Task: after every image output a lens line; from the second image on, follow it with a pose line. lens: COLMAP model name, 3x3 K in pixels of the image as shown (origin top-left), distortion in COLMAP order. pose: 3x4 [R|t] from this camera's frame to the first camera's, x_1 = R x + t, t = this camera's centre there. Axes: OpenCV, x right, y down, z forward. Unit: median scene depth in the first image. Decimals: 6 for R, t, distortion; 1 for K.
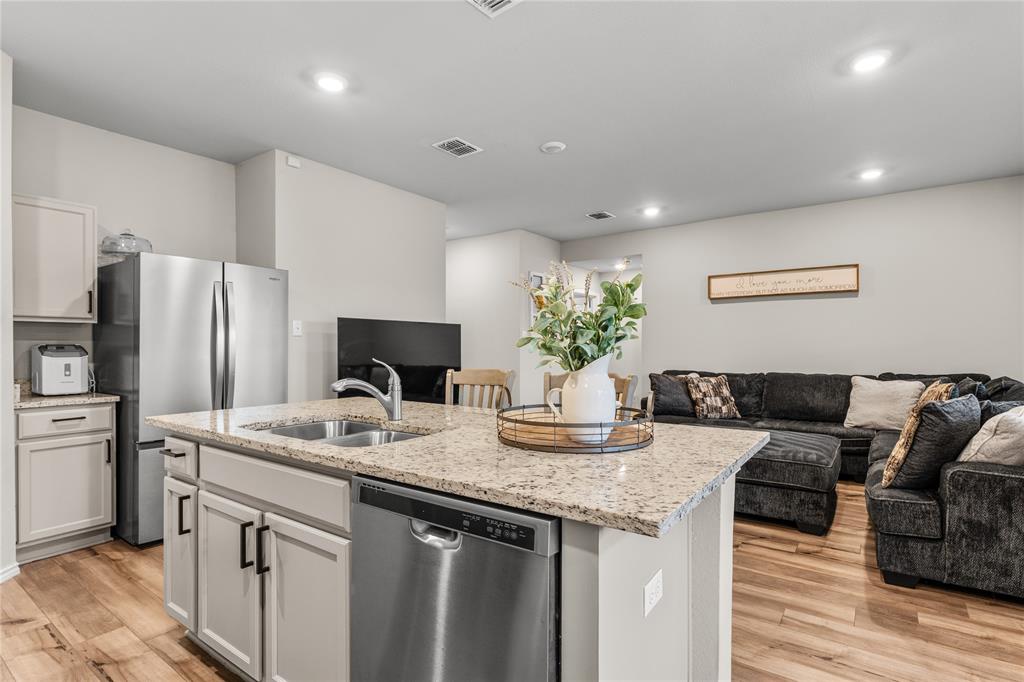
lens RADIAL K [[508.0, 0, 513.3], [0, 508.0, 349.8], [0, 0, 1]] dist [0.001197, 0.000604]
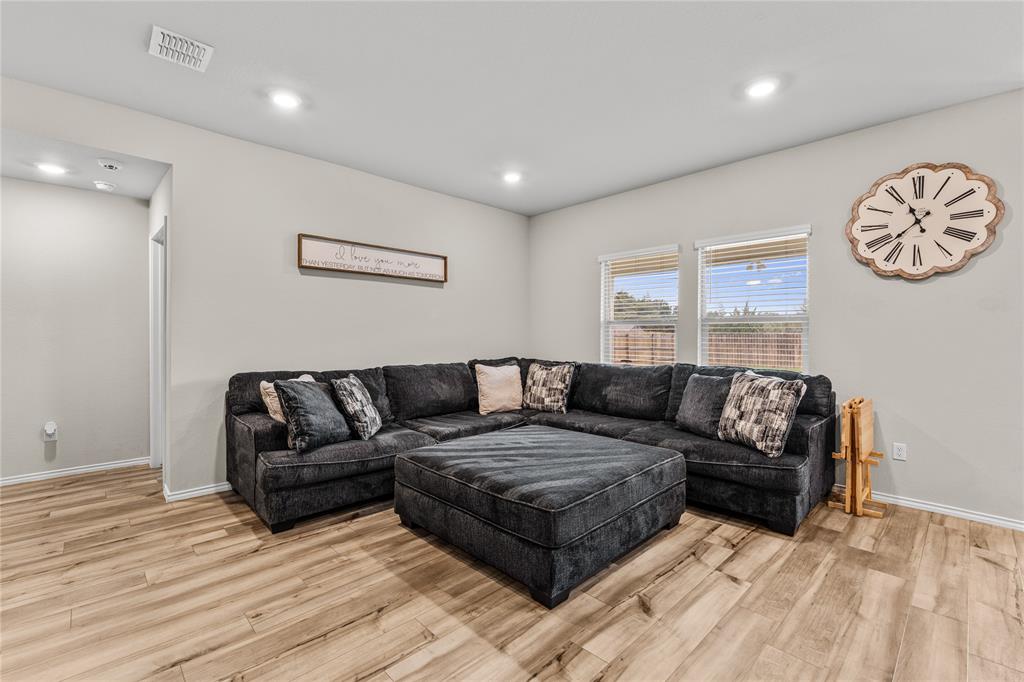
lens RADIAL K [[445.9, 0, 499.6], [0, 445.9, 338.2], [0, 0, 1]] dist [-0.002123, -0.000158]
pose [[0.177460, -0.001052, 0.984128, -0.296286], [0.001110, 0.999999, 0.000869, -0.003244], [-0.984127, 0.000938, 0.177460, 1.083841]]
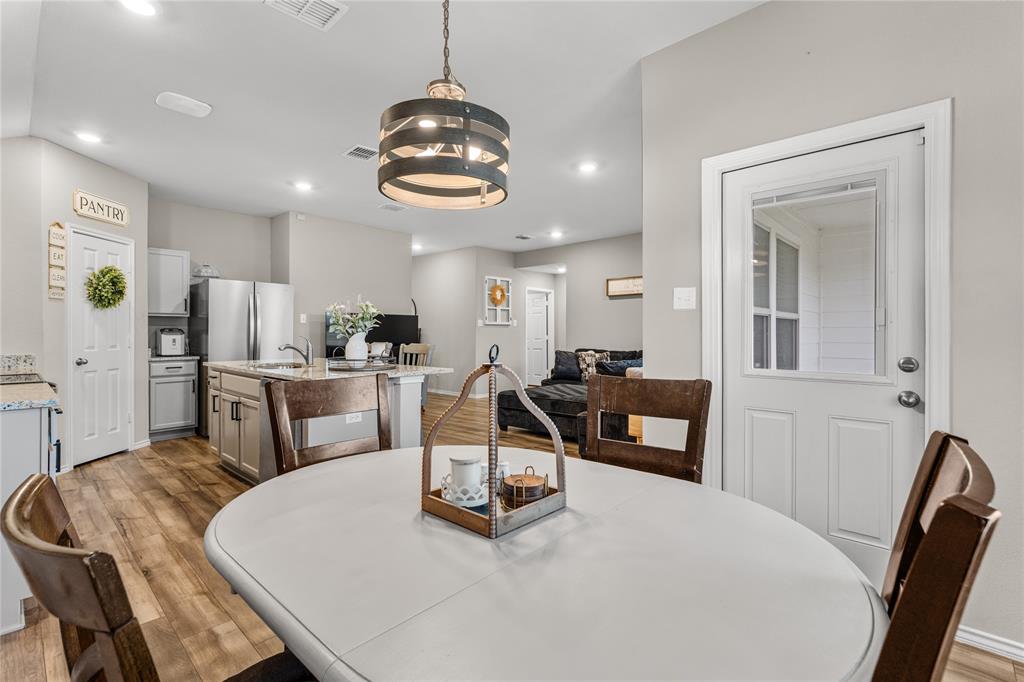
lens RADIAL K [[475.6, 0, 506.7], [0, 475.6, 335.6], [0, 0, 1]] dist [0.000366, -0.000046]
pose [[0.991410, 0.003969, -0.130727, 0.498547], [-0.003958, 0.999992, 0.000340, 0.009857], [0.130728, 0.000181, 0.991418, -0.505376]]
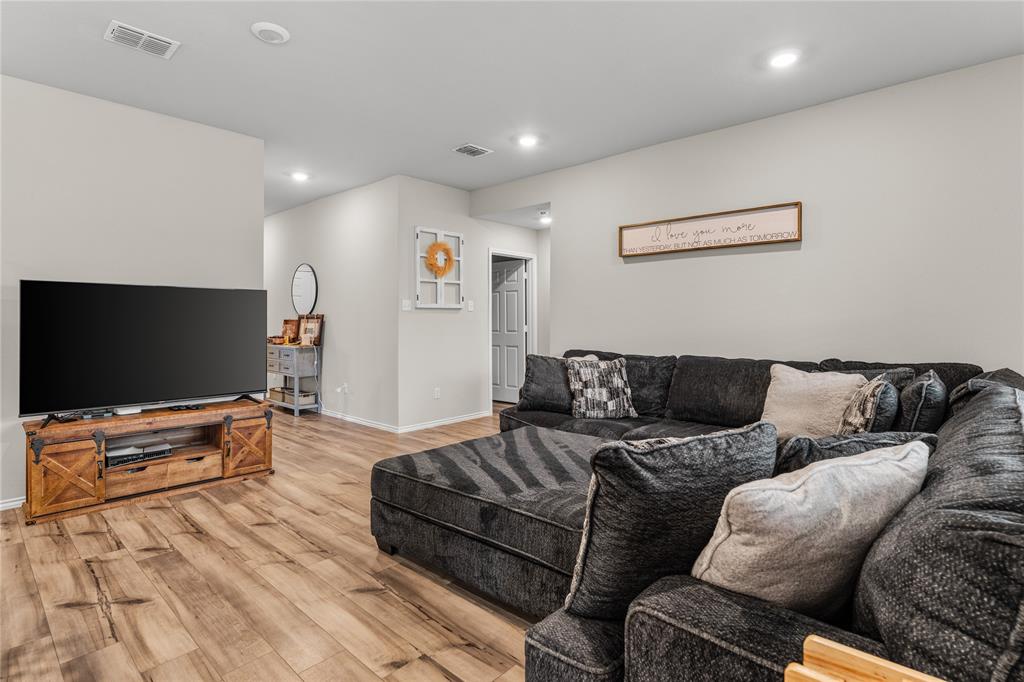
lens RADIAL K [[516.3, 0, 515.2], [0, 516.3, 322.4], [0, 0, 1]] dist [0.001163, 0.000289]
pose [[0.993591, 0.003503, -0.112984, 0.551480], [-0.003331, 0.999993, 0.001714, -0.004802], [0.112989, -0.001327, 0.993595, 0.374323]]
